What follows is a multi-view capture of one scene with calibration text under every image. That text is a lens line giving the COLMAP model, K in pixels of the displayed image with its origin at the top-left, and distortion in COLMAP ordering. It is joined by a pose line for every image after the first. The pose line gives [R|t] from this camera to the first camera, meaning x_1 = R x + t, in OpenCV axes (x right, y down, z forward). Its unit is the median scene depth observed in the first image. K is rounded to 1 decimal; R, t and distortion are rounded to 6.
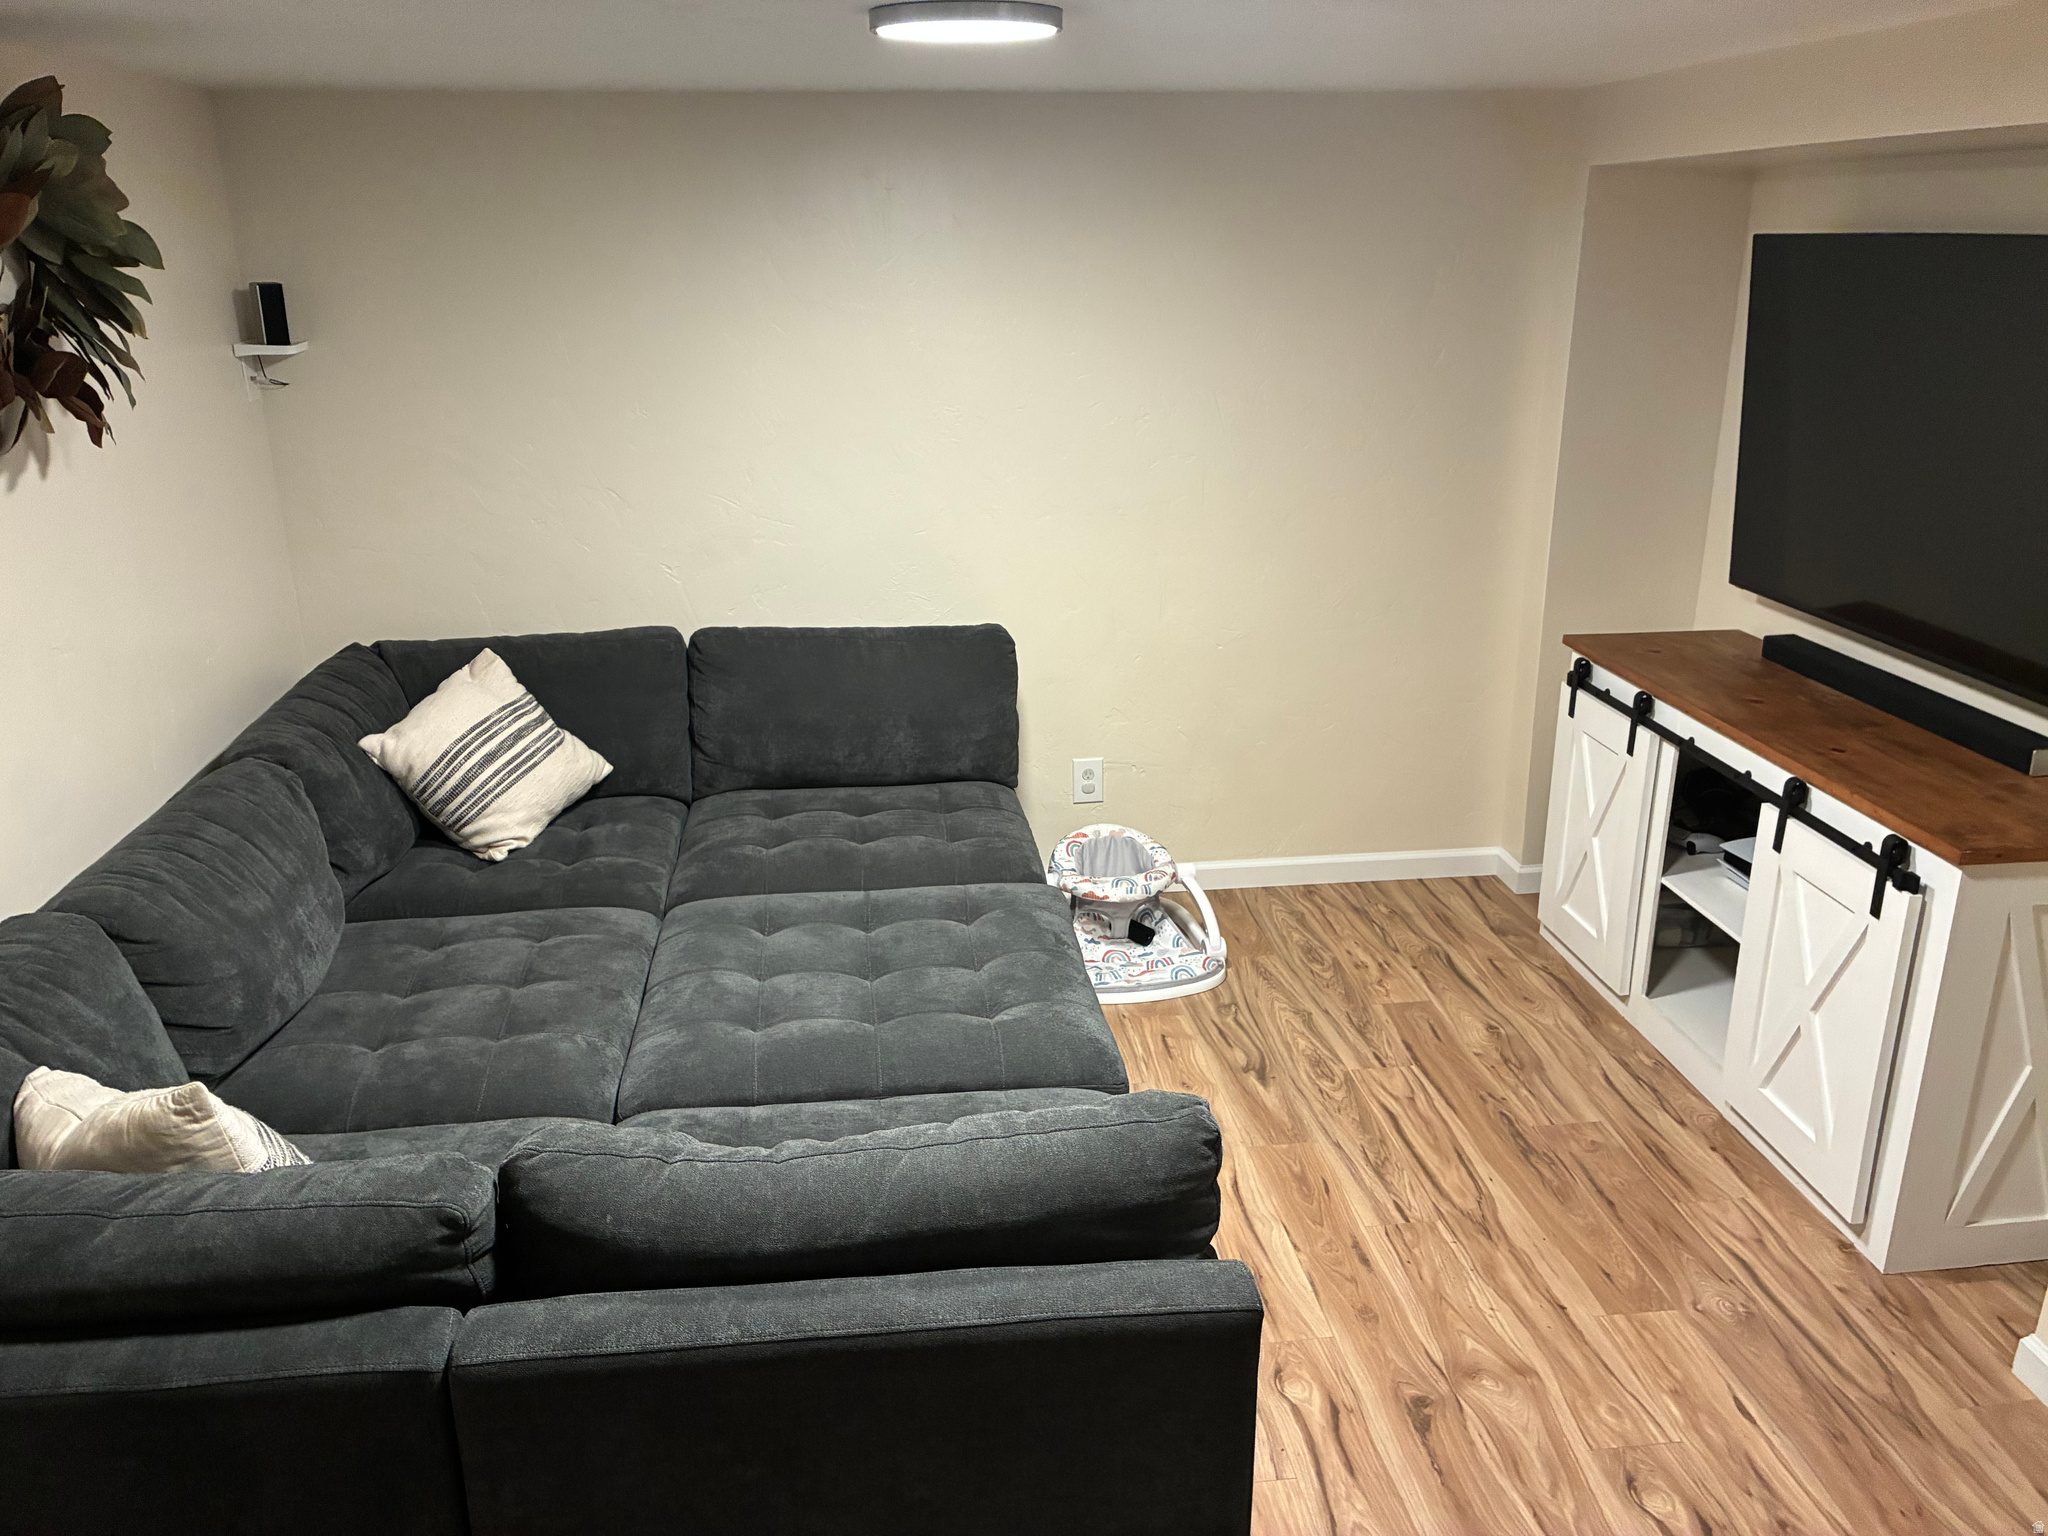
lens RADIAL K [[1539.8, 0, 1015.4], [0, 1539.8, 763.3], [0, 0, 1]] dist [0.048094, -0.072499]
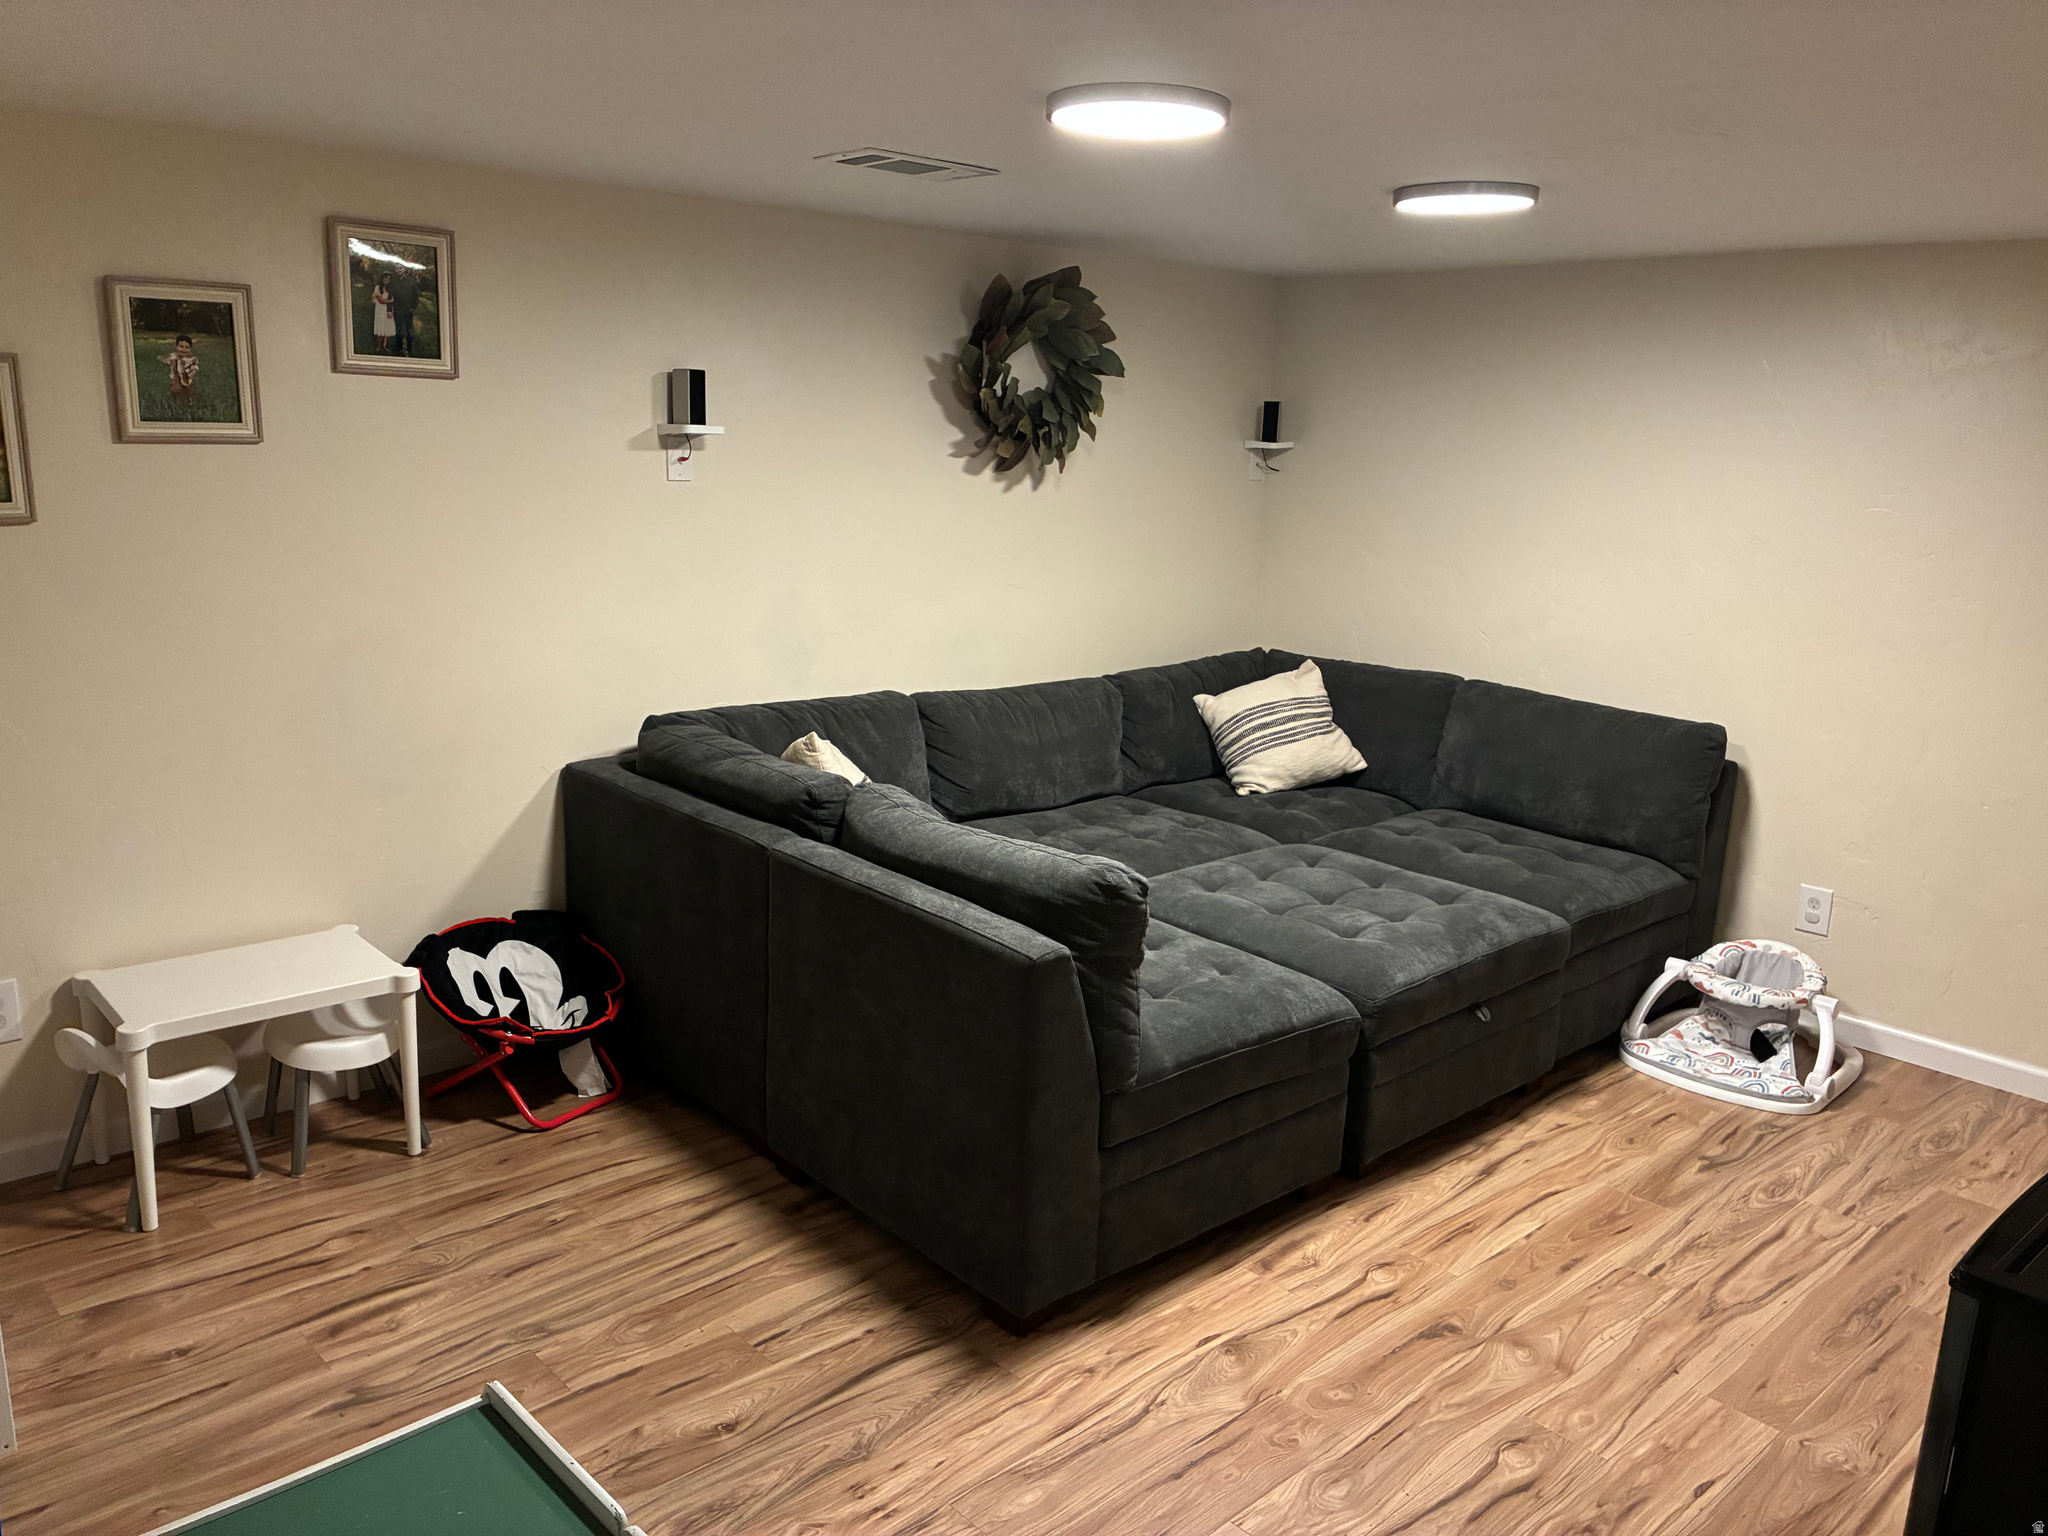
lens RADIAL K [[1539.0, 0, 1022.5], [0, 1539.0, 733.8], [0, 0, 1]] dist [0.001017, -0.003084]
pose [[0.594171, 0.191779, -0.781141, 0.624138], [-0.293679, 0.955837, 0.011283, 0.051861], [0.748808, 0.222701, 0.624253, -0.030997]]
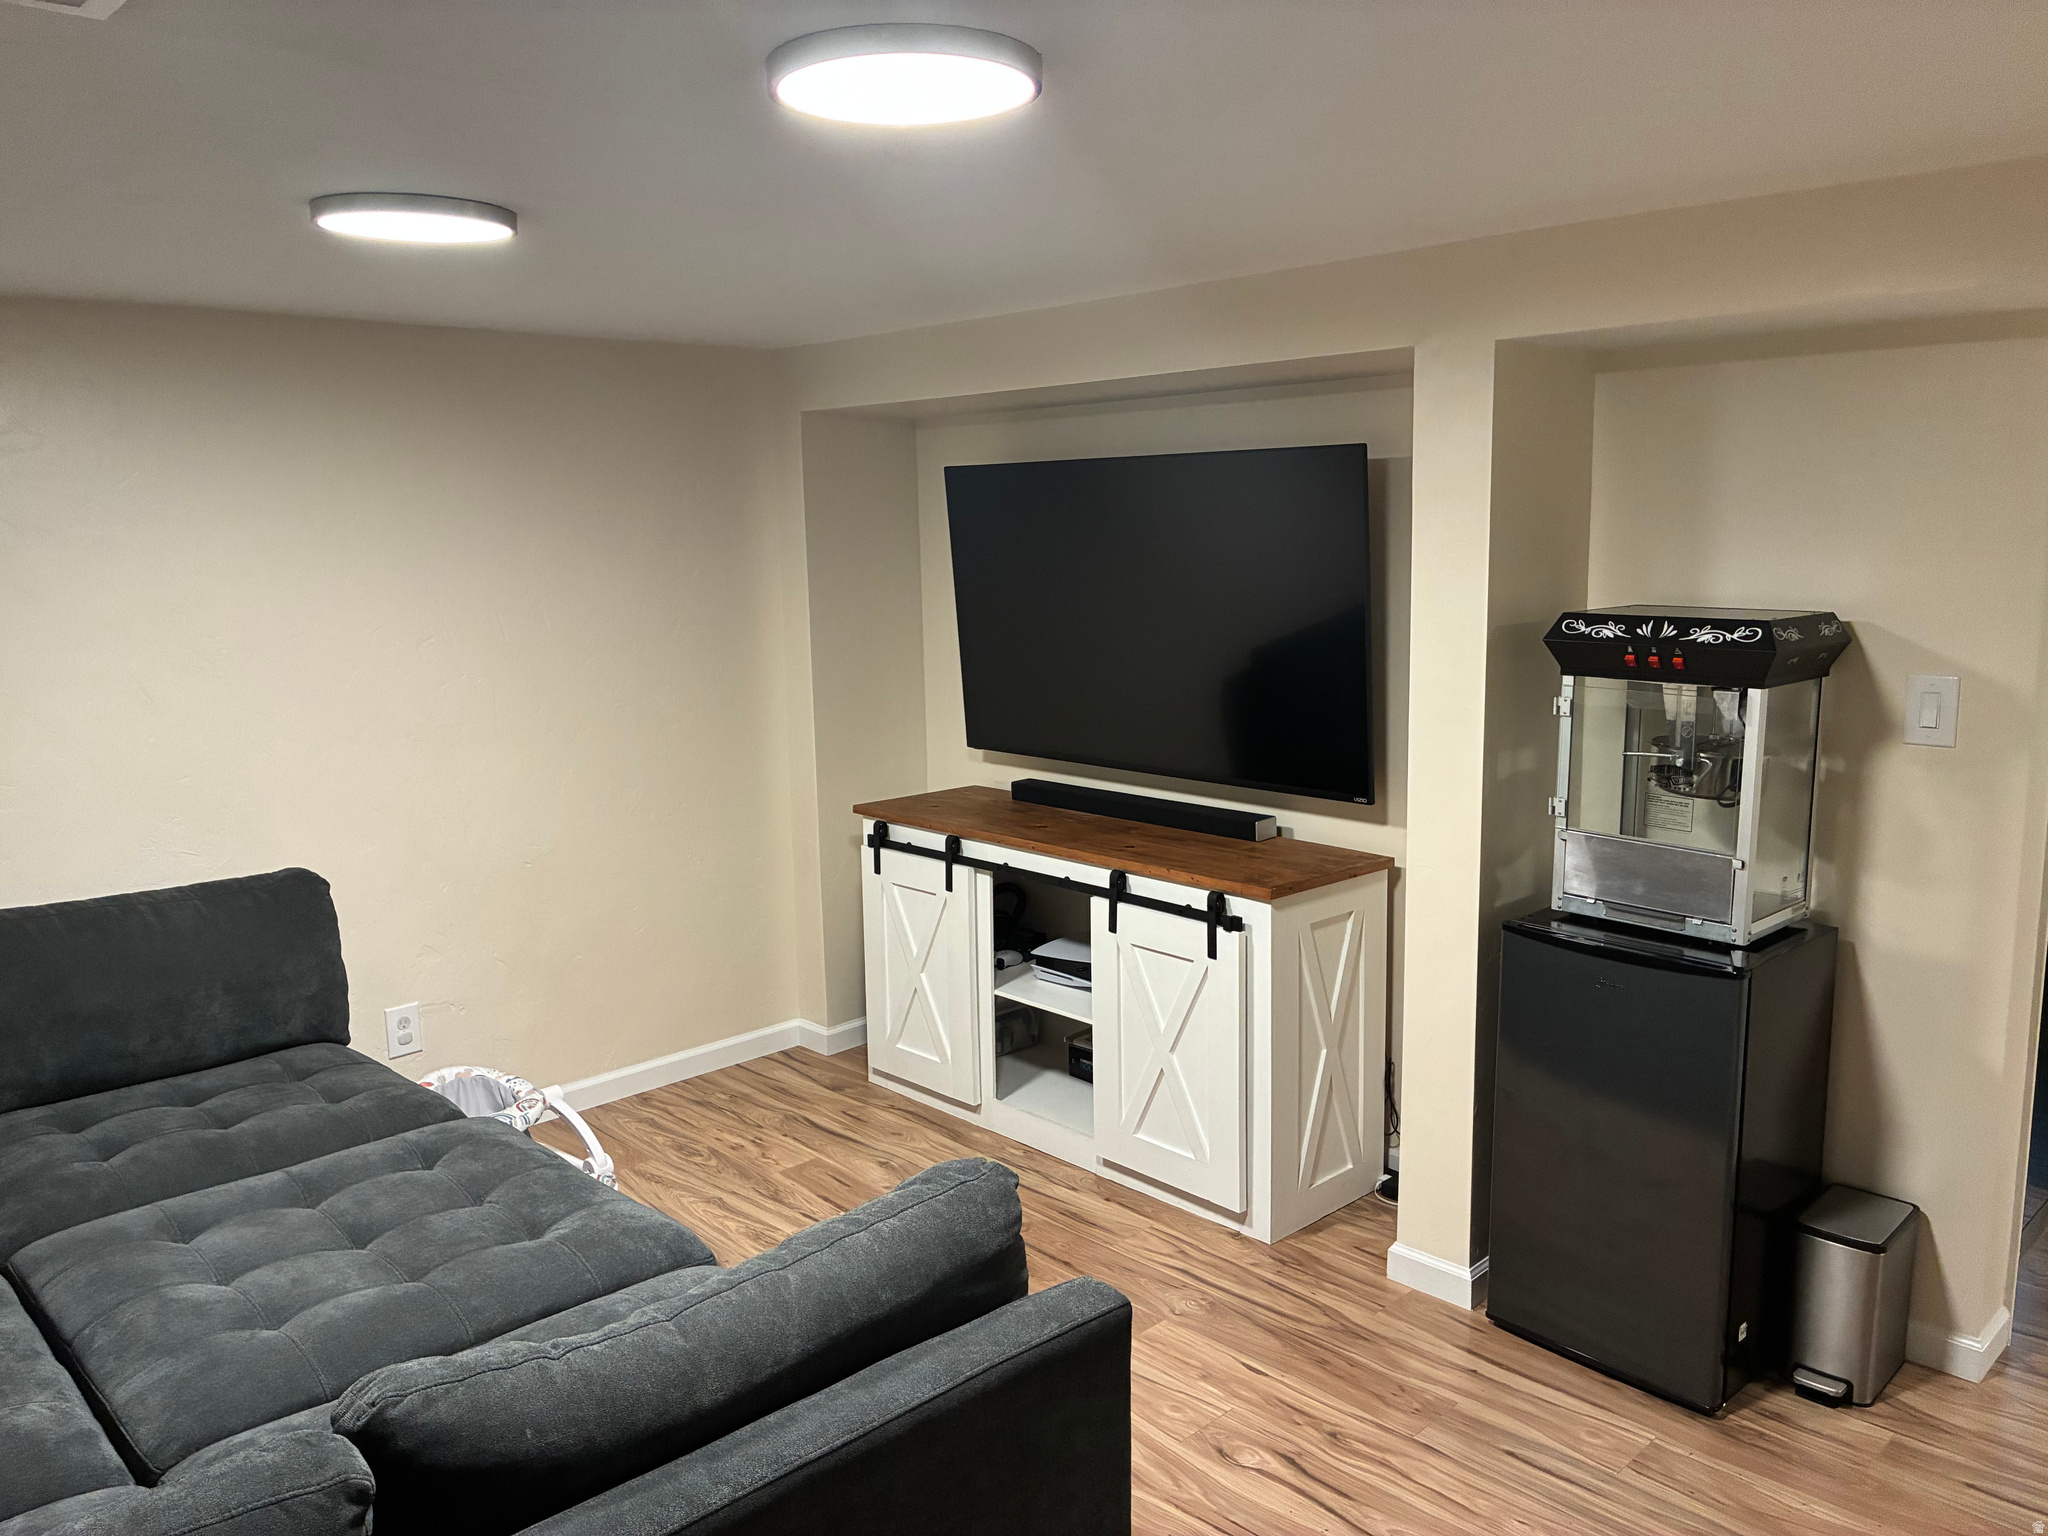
lens RADIAL K [[1539.8, 0, 1015.4], [0, 1539.8, 763.3], [0, 0, 1]] dist [0.048094, -0.072499]
pose [[0.798322, -0.098800, 0.594071, -0.242423], [0.200453, 0.973796, -0.107420, 0.035527], [-0.567891, 0.204839, 0.797208, 0.035382]]
